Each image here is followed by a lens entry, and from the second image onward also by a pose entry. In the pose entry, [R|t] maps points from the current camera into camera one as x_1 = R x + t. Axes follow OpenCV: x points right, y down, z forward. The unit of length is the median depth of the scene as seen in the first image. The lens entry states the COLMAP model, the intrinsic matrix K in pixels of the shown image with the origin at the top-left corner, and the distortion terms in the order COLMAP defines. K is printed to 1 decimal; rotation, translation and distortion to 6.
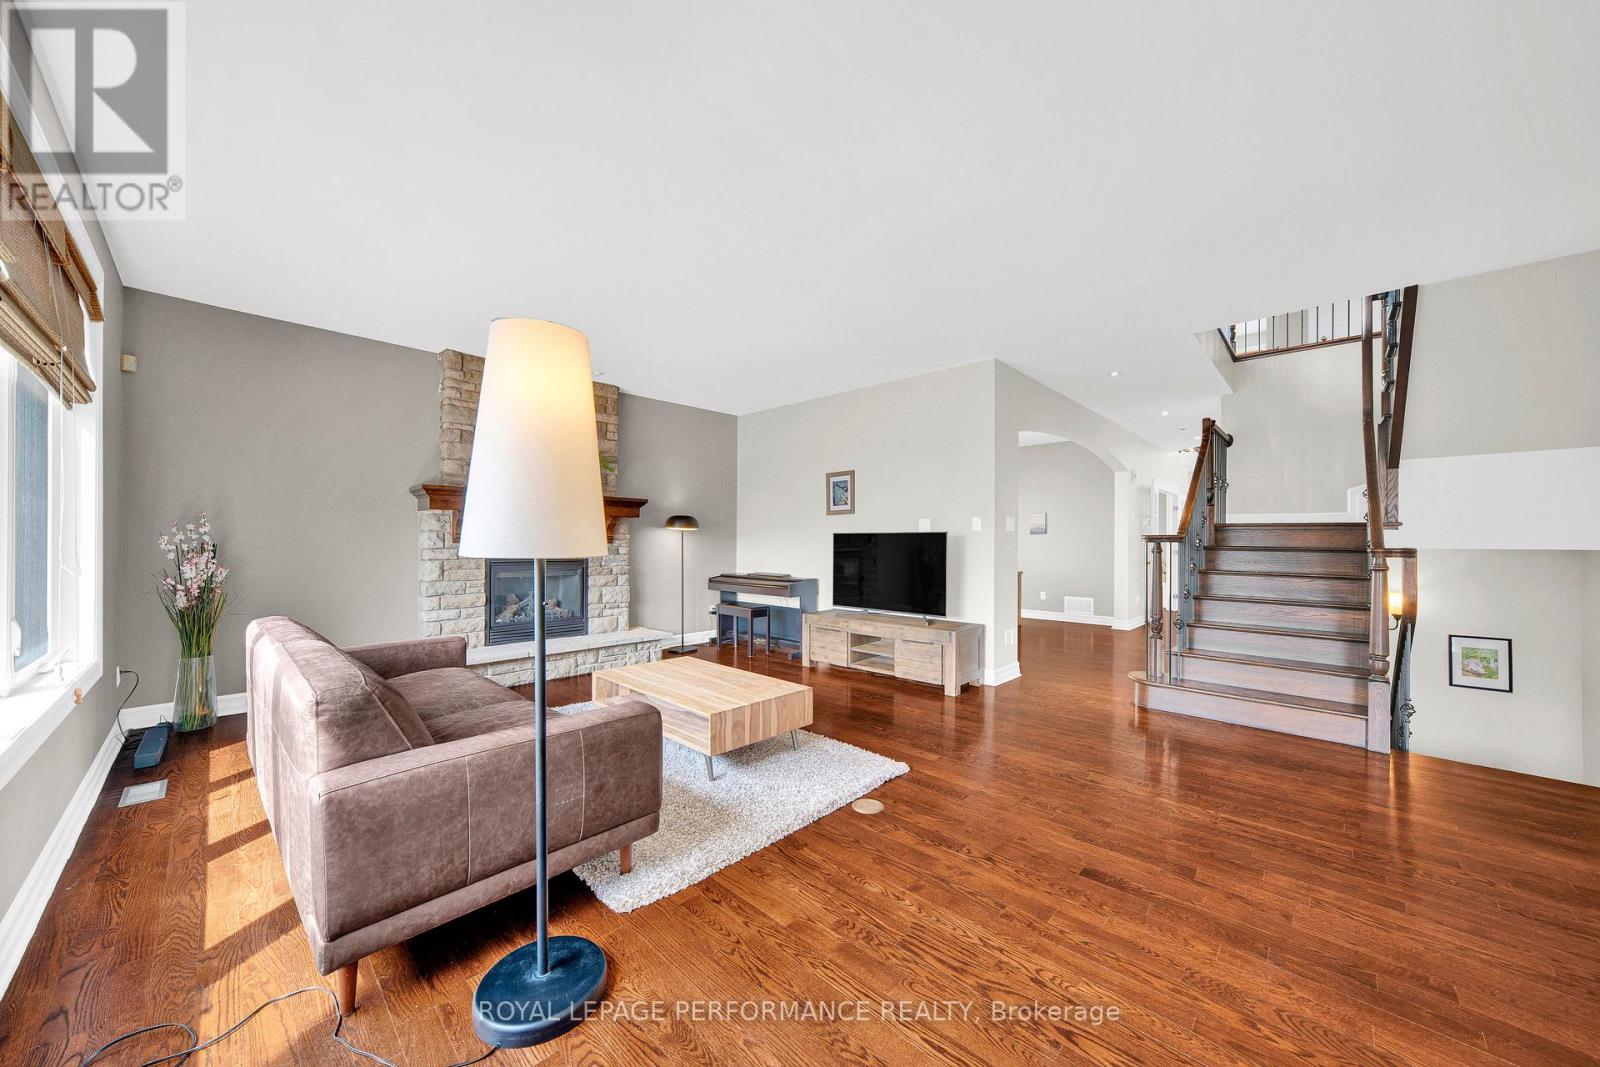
lens RADIAL K [[569.3, 0, 792.2], [0, 569.3, 535.0], [0, 0, 1]] dist [0.003404, 0.000289]
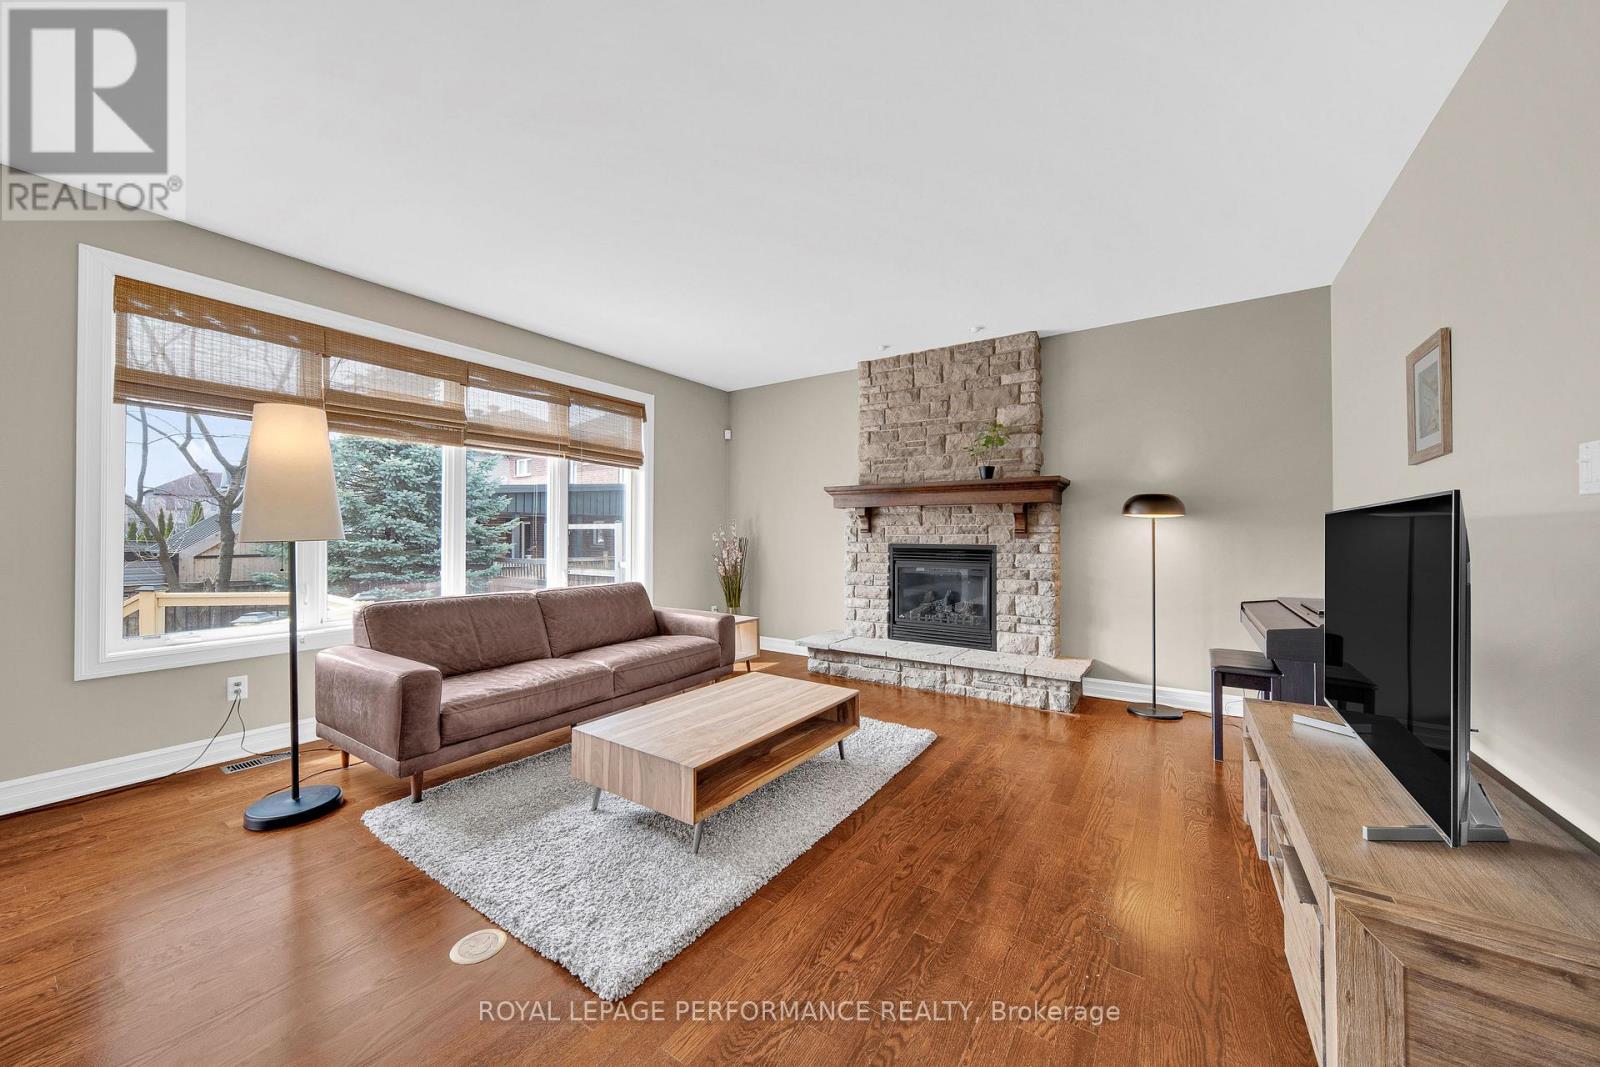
lens RADIAL K [[569.3, 0, 793.9], [0, 569.3, 529.5], [0, 0, 1]] dist [0.003404, 0.000289]
pose [[0.209465, -0.014909, -0.977702, 0.383007], [0.006540, 0.999883, -0.013846, 0.011289], [0.977794, -0.003494, 0.209538, 0.558693]]
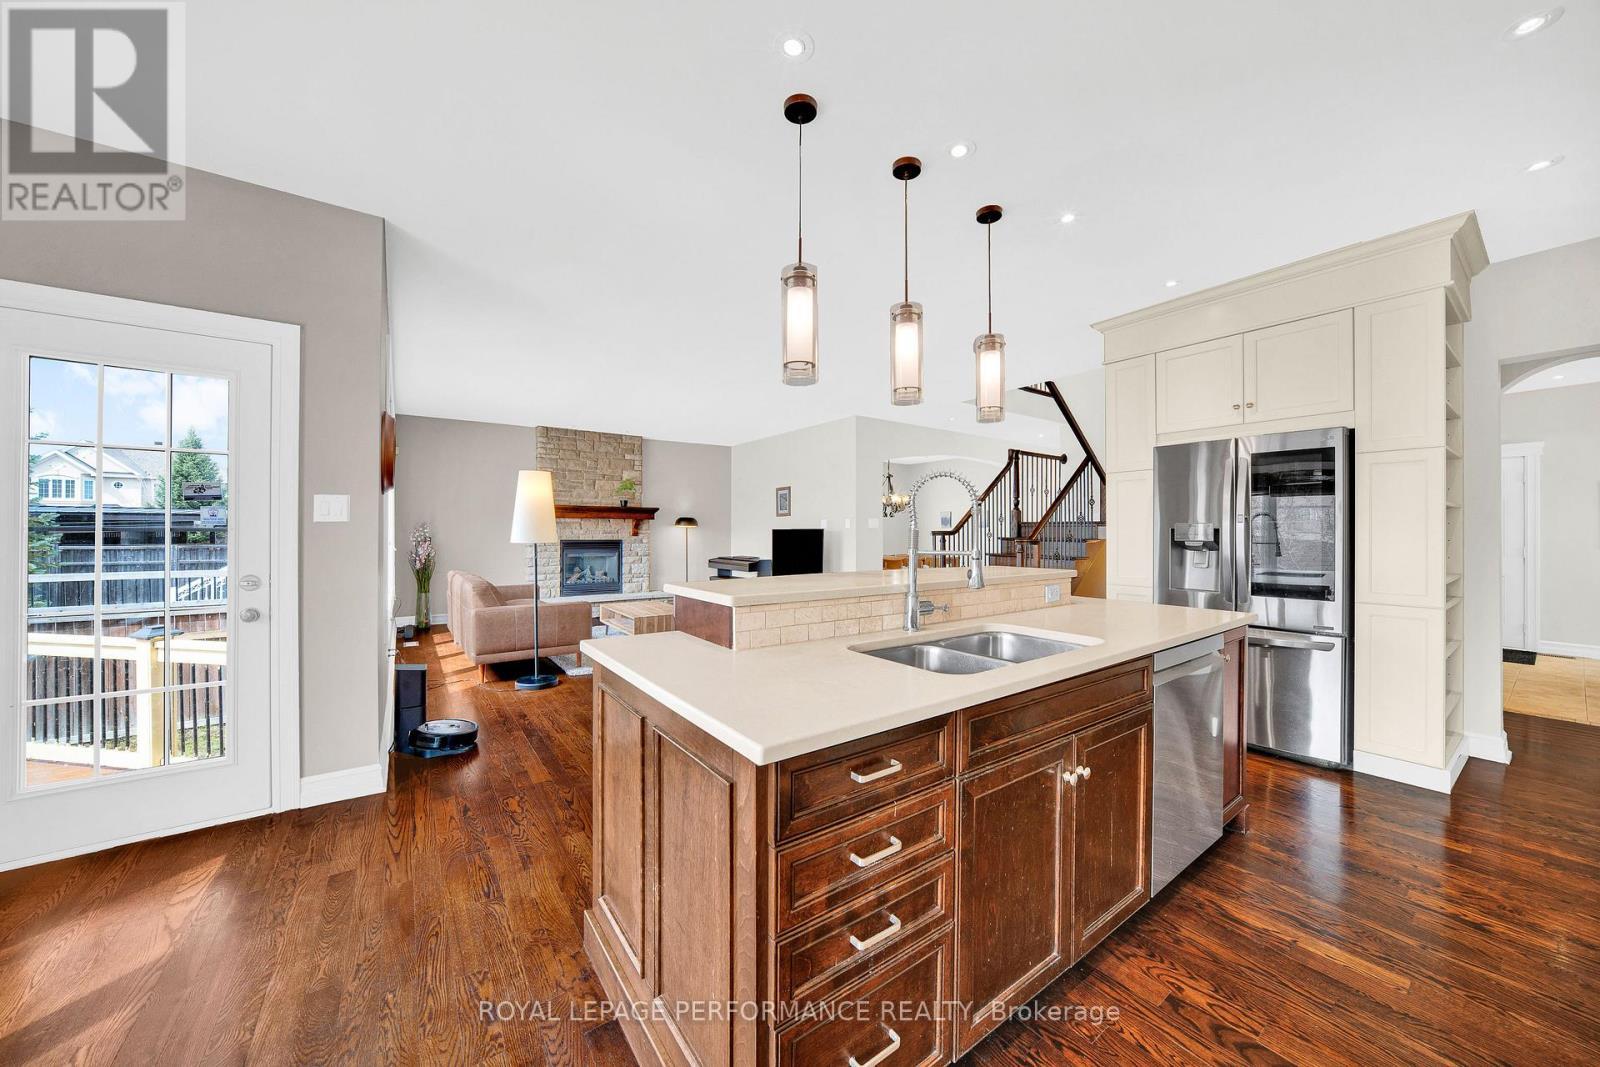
lens RADIAL K [[569.3, 0, 784.3], [0, 569.3, 532.8], [0, 0, 1]] dist [0.003404, 0.000289]
pose [[0.979201, -0.003198, -0.202866, 0.423514], [0.005892, 0.999902, 0.012675, -0.013538], [0.202805, -0.013607, 0.979125, -0.489341]]
